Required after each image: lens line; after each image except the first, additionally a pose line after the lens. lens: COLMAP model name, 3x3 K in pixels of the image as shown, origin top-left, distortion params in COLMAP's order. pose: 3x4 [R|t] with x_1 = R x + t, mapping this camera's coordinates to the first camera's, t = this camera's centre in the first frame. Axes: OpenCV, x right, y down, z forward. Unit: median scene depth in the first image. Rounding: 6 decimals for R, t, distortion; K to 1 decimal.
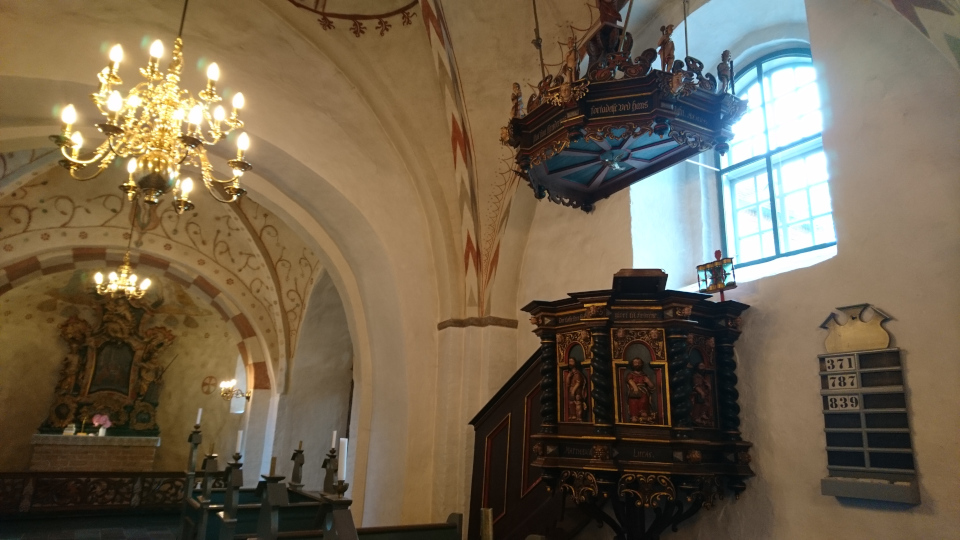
lens RADIAL K [[650.6, 0, 507.5], [0, 650.6, 270.2], [0, 0, 1]] dist [0.082670, -0.093512]
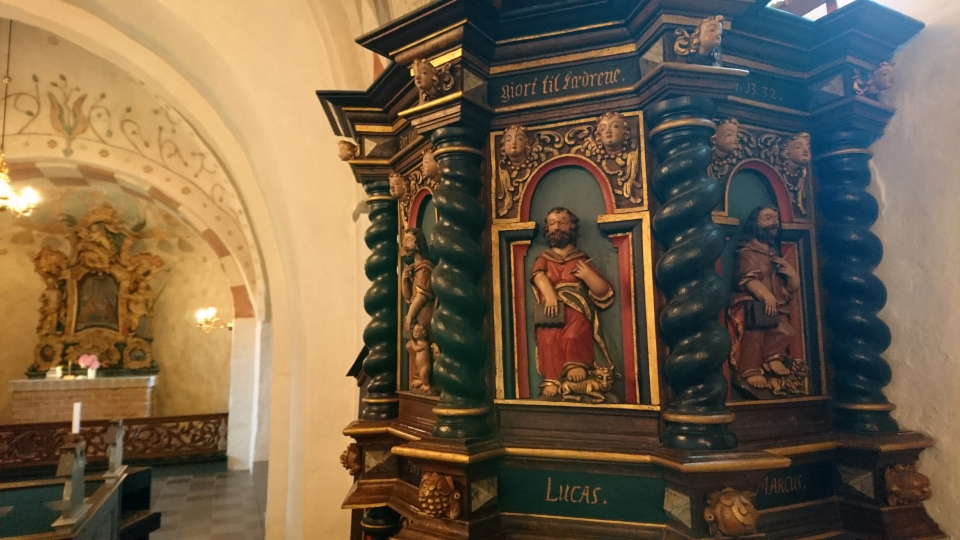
lens RADIAL K [[634.5, 0, 501.5], [0, 634.5, 294.0], [0, 0, 1]] dist [0.068965, -0.089754]
pose [[0.983294, -0.062640, -0.170909, 0.089271], [0.090945, 0.982396, 0.163177, 0.048989], [0.157679, -0.175995, 0.971681, 0.270603]]
